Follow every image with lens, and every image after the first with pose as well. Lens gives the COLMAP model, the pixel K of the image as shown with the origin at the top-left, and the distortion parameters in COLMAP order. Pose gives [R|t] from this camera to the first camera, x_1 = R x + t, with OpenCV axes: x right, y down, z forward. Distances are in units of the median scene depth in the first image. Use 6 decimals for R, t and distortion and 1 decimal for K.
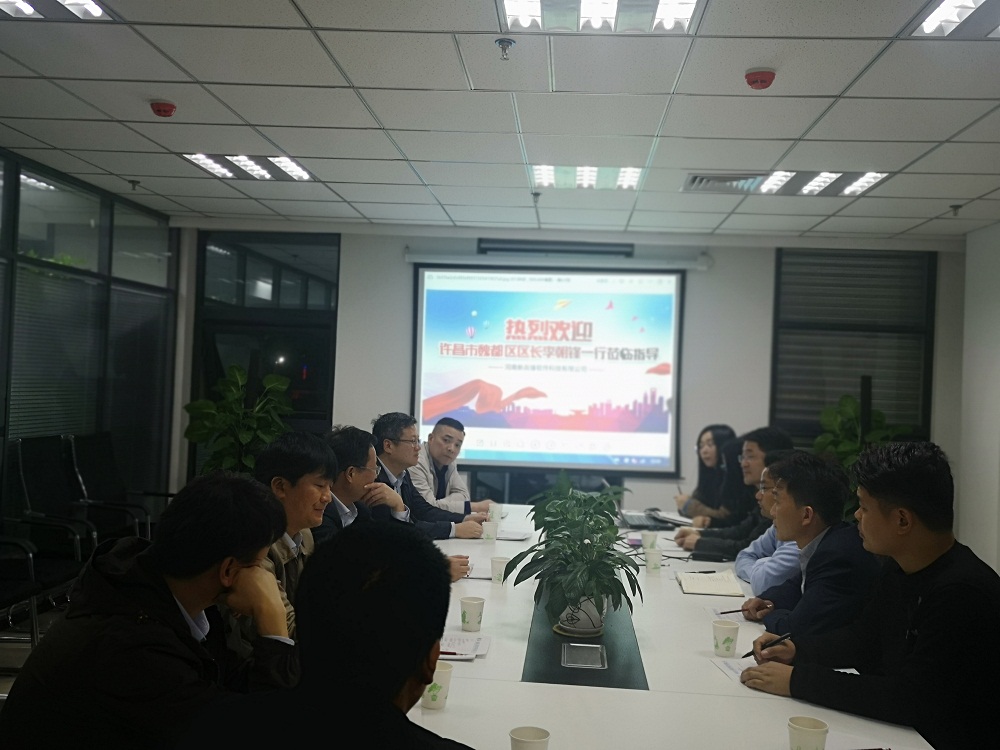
lens RADIAL K [[955.9, 0, 498.7], [0, 955.9, 370.5], [0, 0, 1]] dist [0.042126, 0.000000]
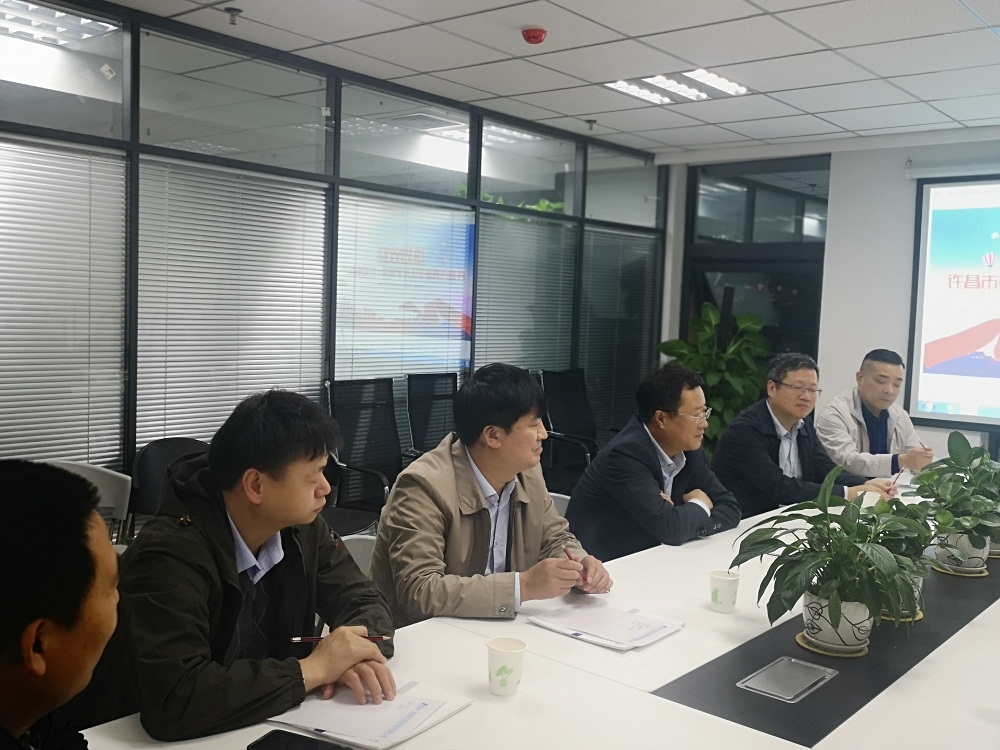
lens RADIAL K [[955.9, 0, 502.8], [0, 955.9, 381.3], [0, 0, 1]] dist [0.042126, 0.000000]
pose [[0.811903, 0.036886, -0.582626, 0.123171], [0.001318, 0.997884, 0.065012, 0.009416], [0.583791, -0.053551, 0.810136, 0.100441]]
